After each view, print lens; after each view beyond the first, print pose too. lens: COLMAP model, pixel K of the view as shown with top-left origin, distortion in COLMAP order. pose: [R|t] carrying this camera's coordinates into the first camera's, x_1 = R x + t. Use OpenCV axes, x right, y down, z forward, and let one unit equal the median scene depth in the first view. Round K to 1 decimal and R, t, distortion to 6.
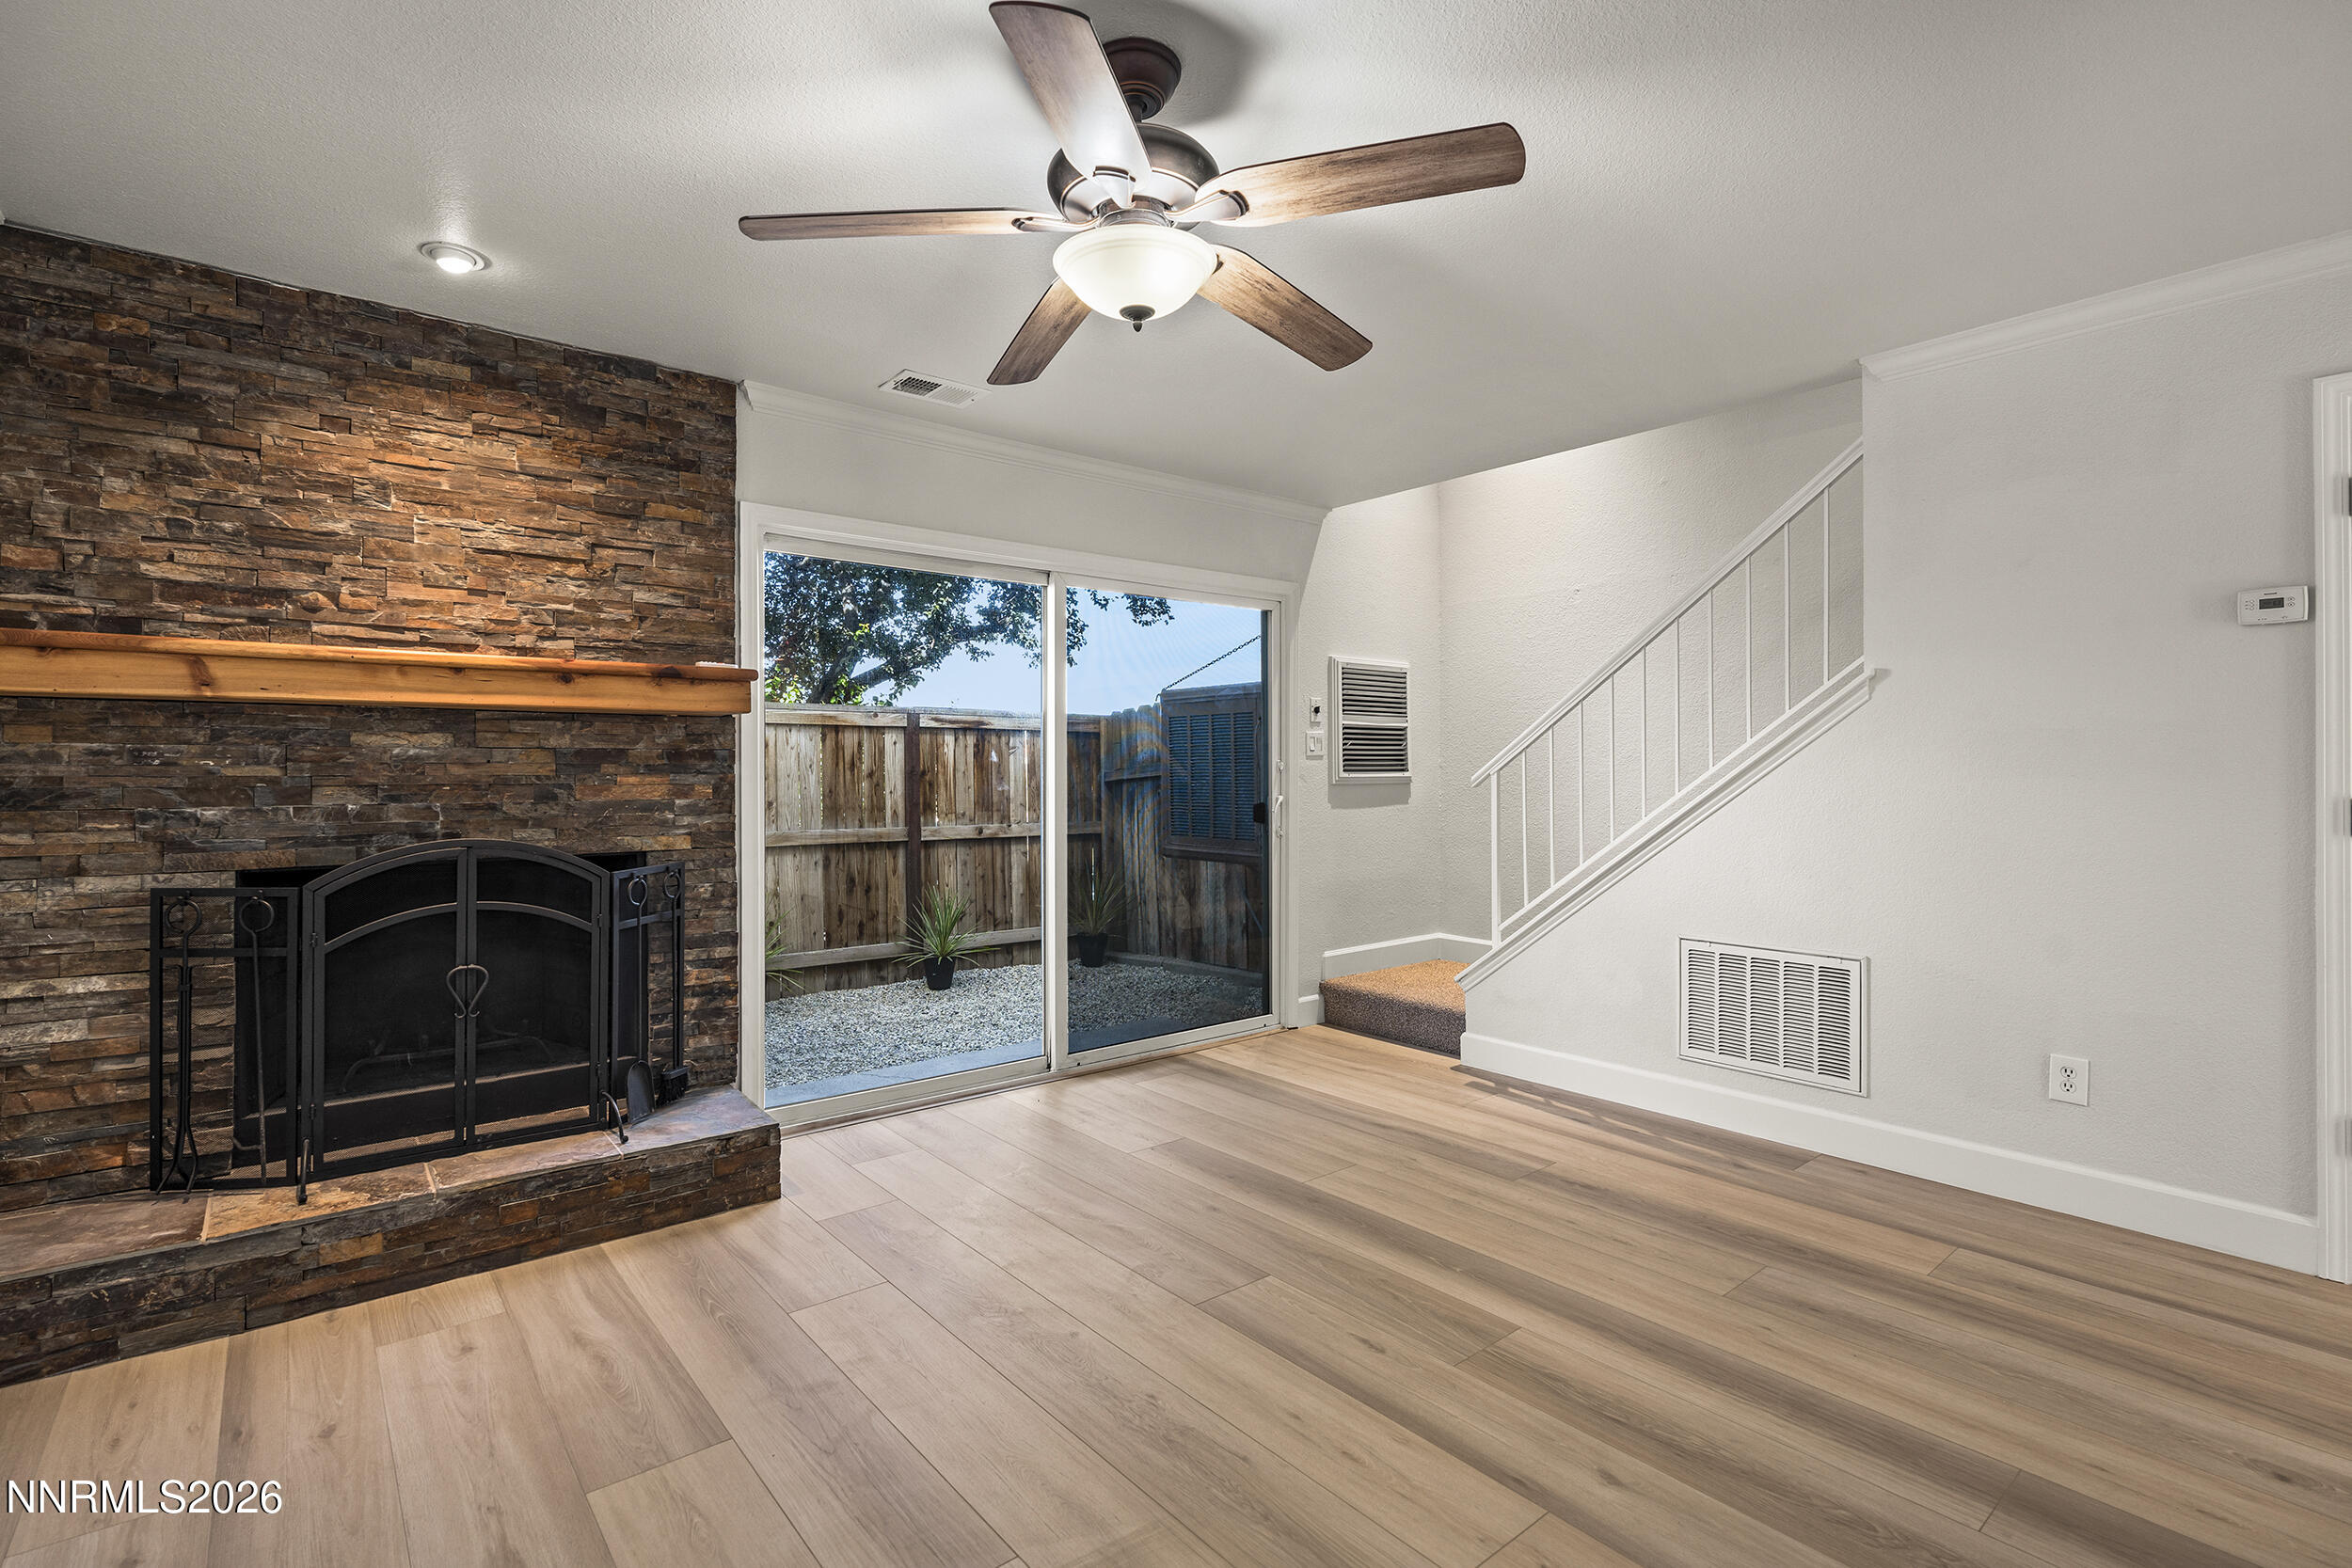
lens RADIAL K [[1097.3, 0, 1143.0], [0, 1097.3, 764.2], [0, 0, 1]] dist [-0.014336, 0.001952]
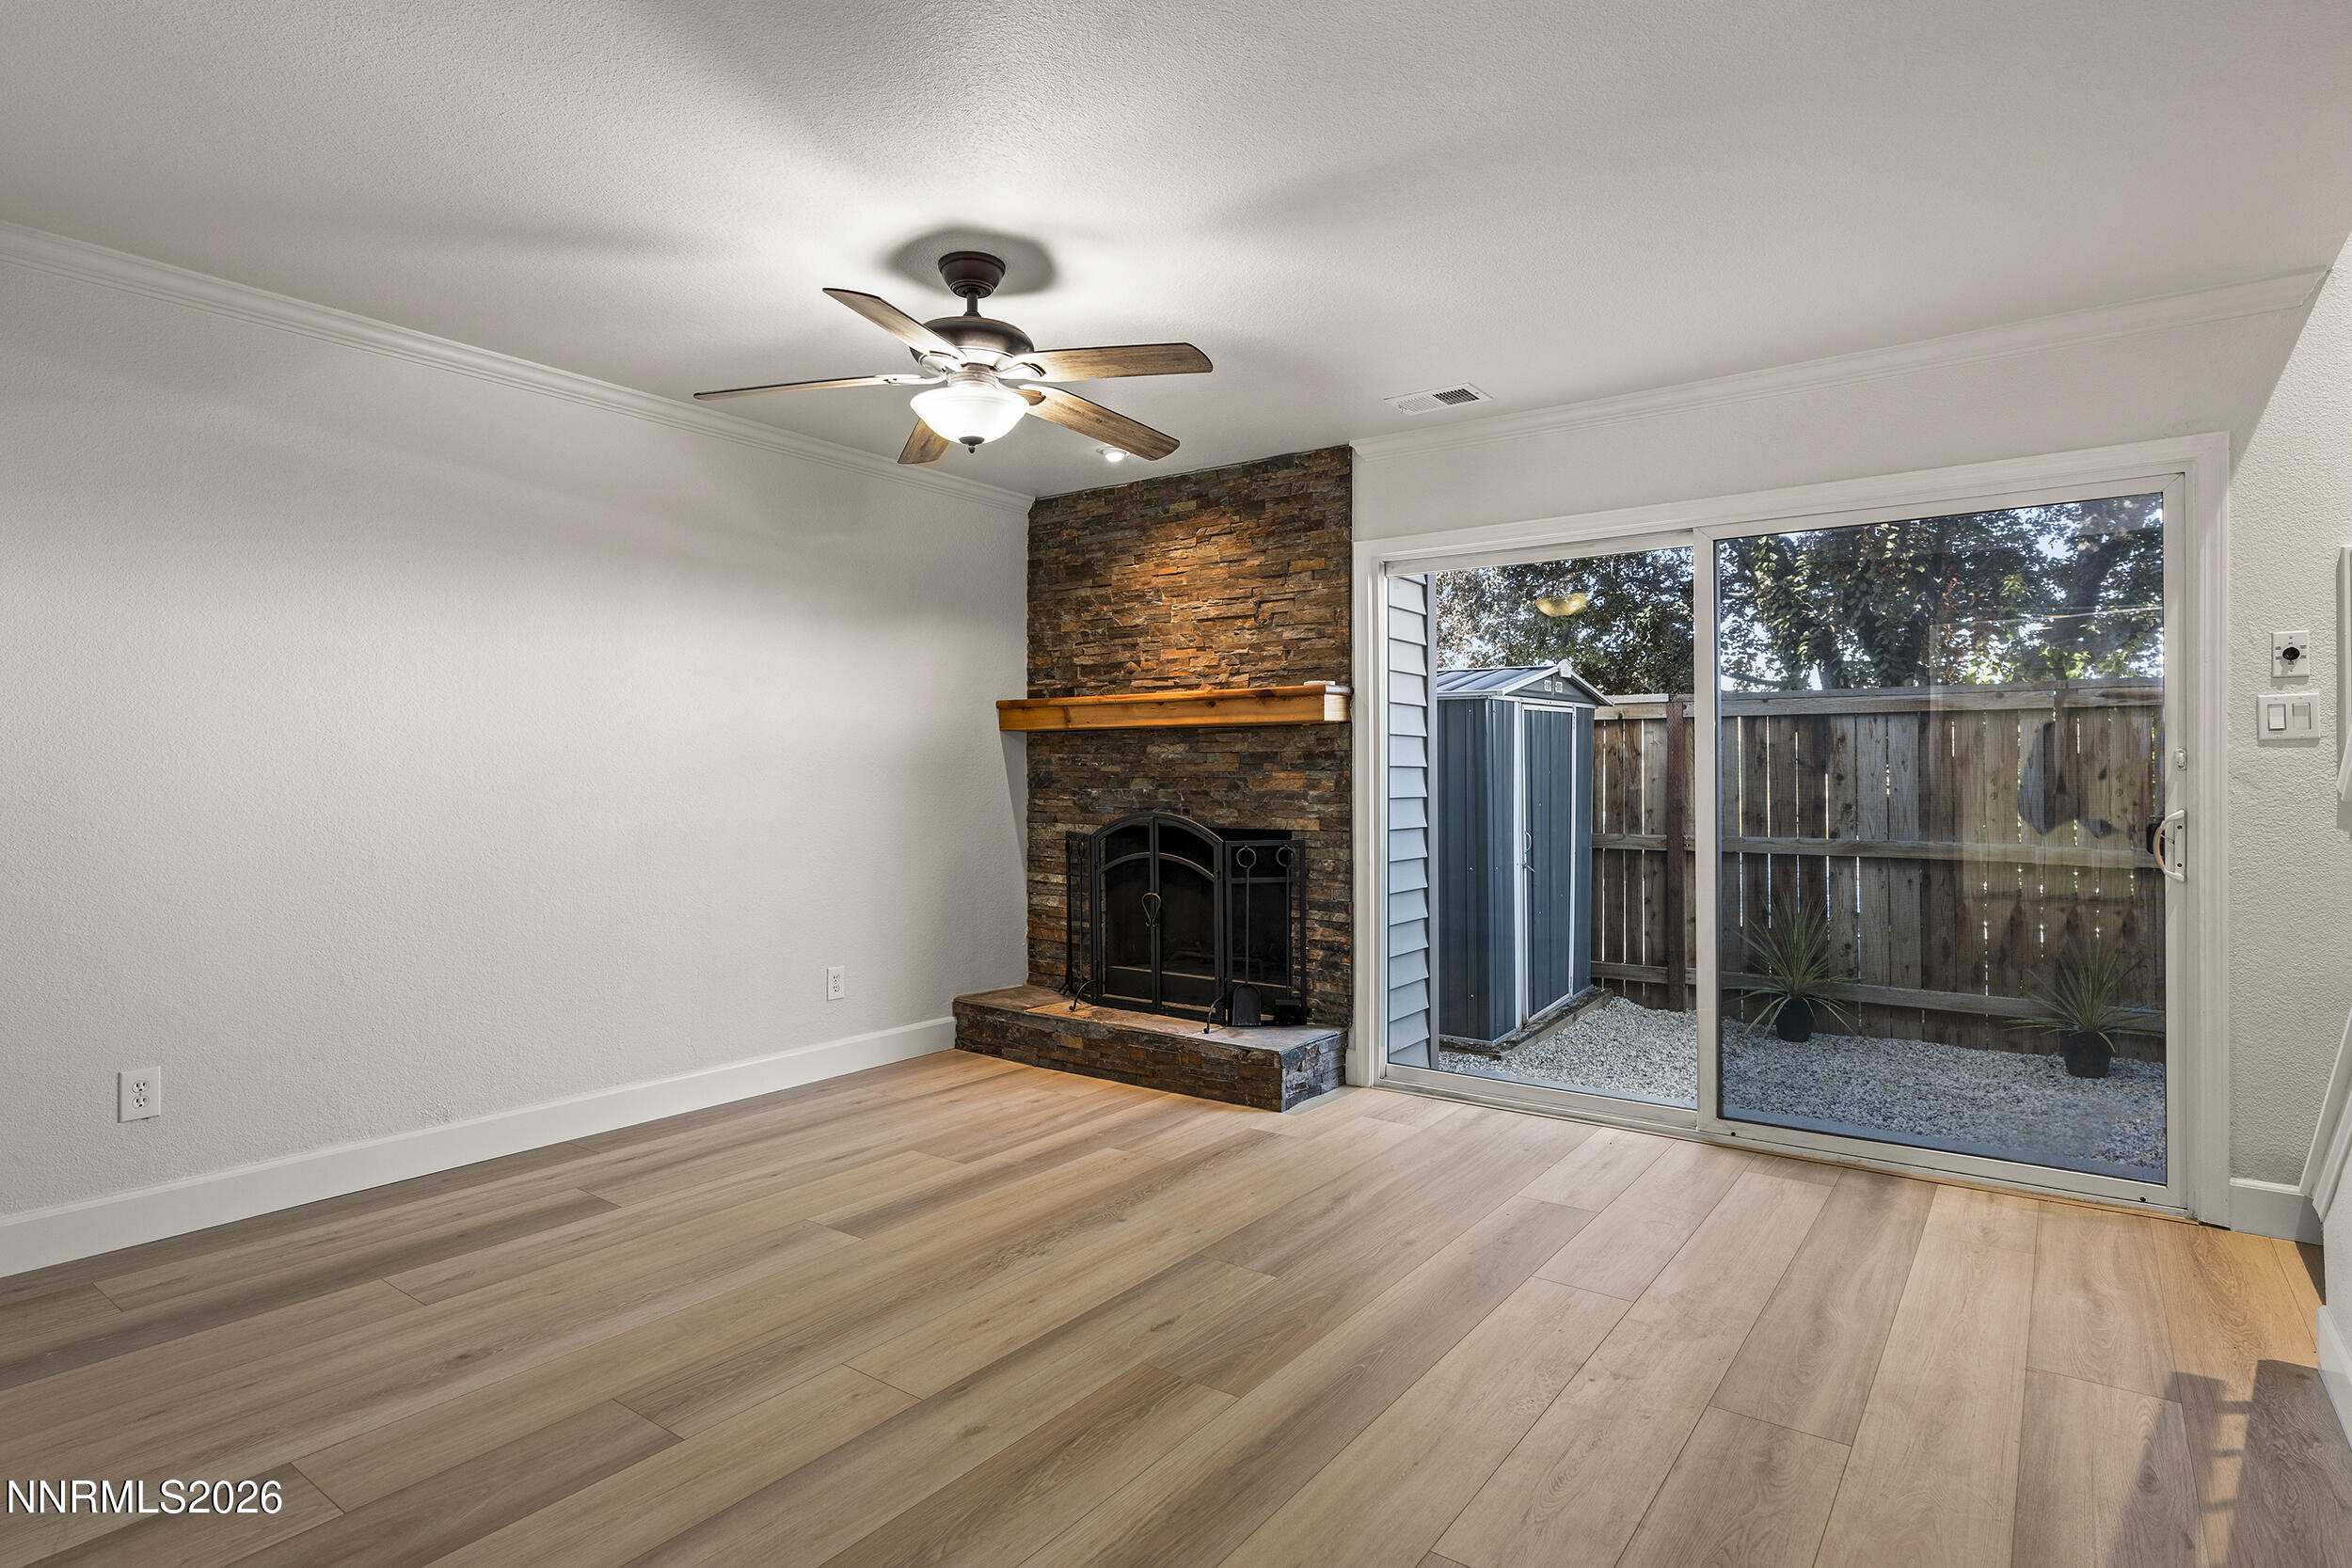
lens RADIAL K [[1188.6, 0, 1151.2], [0, 1188.6, 760.0], [0, 0, 1]] dist [-0.010339, 0.002386]
pose [[0.258292, -0.007755, -0.966036, 0.906633], [0.005873, 0.999962, -0.006457, 0.004465], [0.966049, -0.004005, 0.258327, 0.494364]]
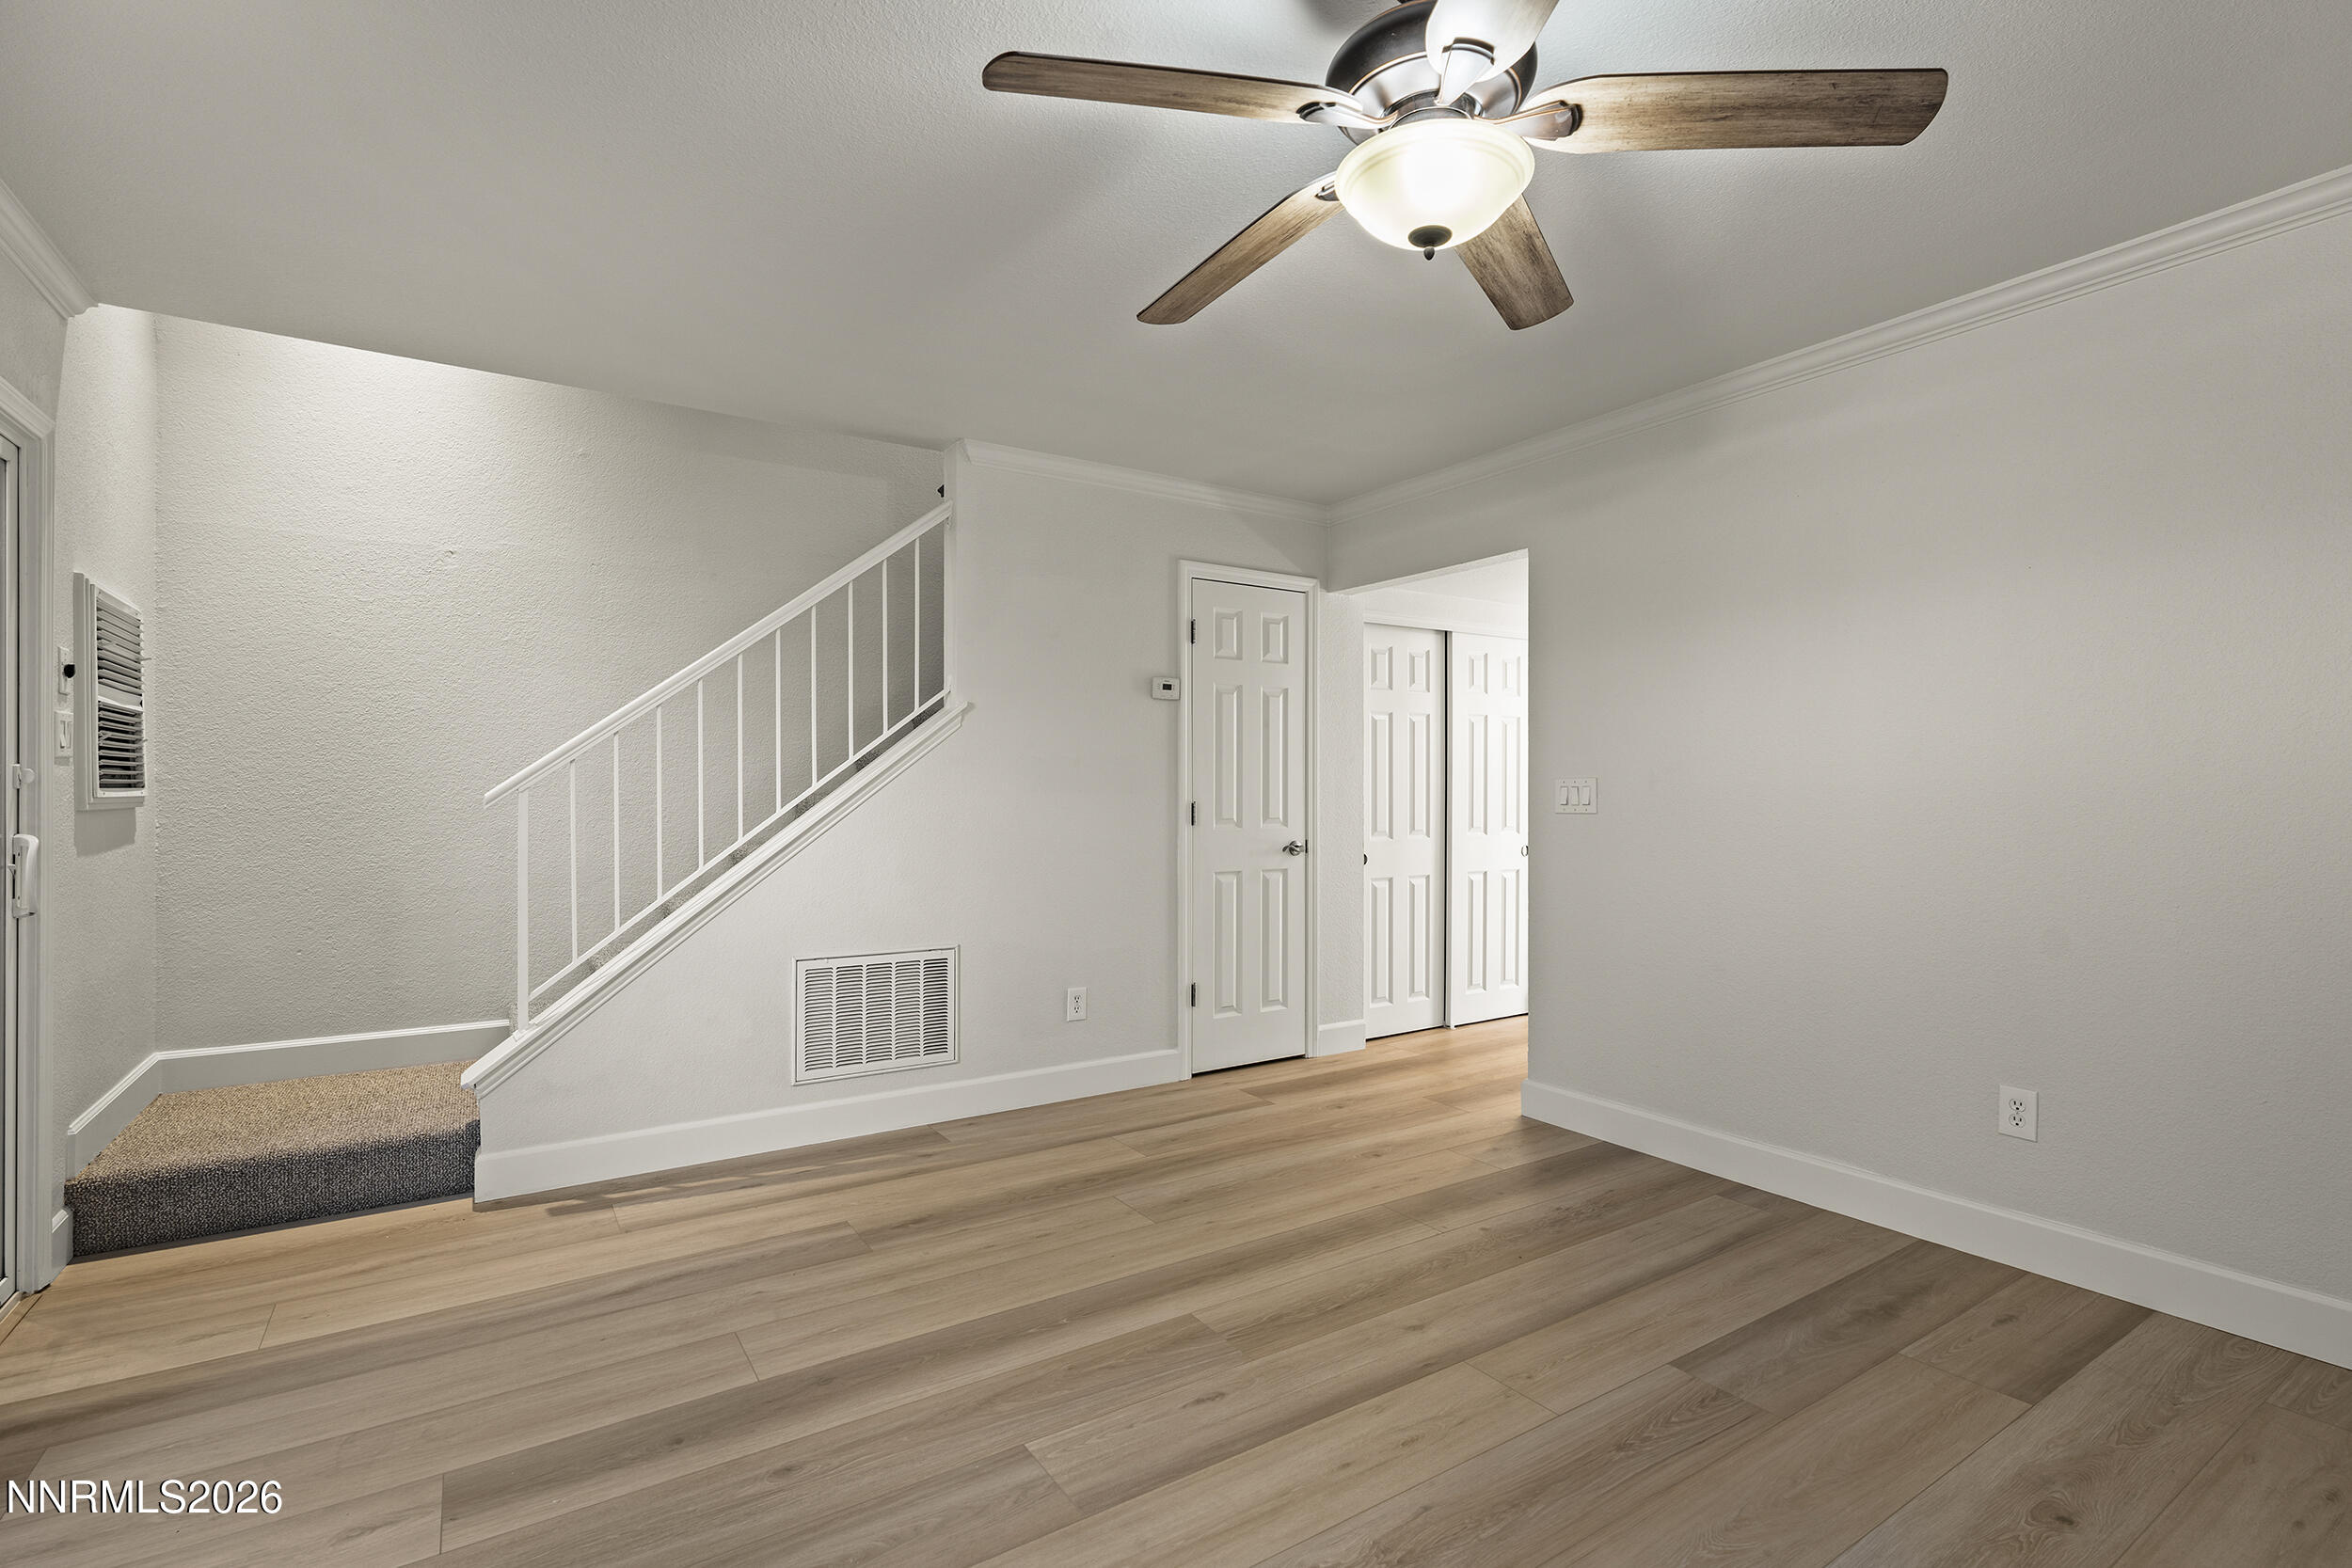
lens RADIAL K [[1097.3, 0, 1178.1], [0, 1097.3, 799.2], [0, 0, 1]] dist [-0.014336, 0.001952]
pose [[0.080635, -0.007870, 0.996713, -0.507478], [-0.004883, 0.999954, 0.008290, 0.007722], [-0.996732, -0.005536, 0.080593, 0.670632]]
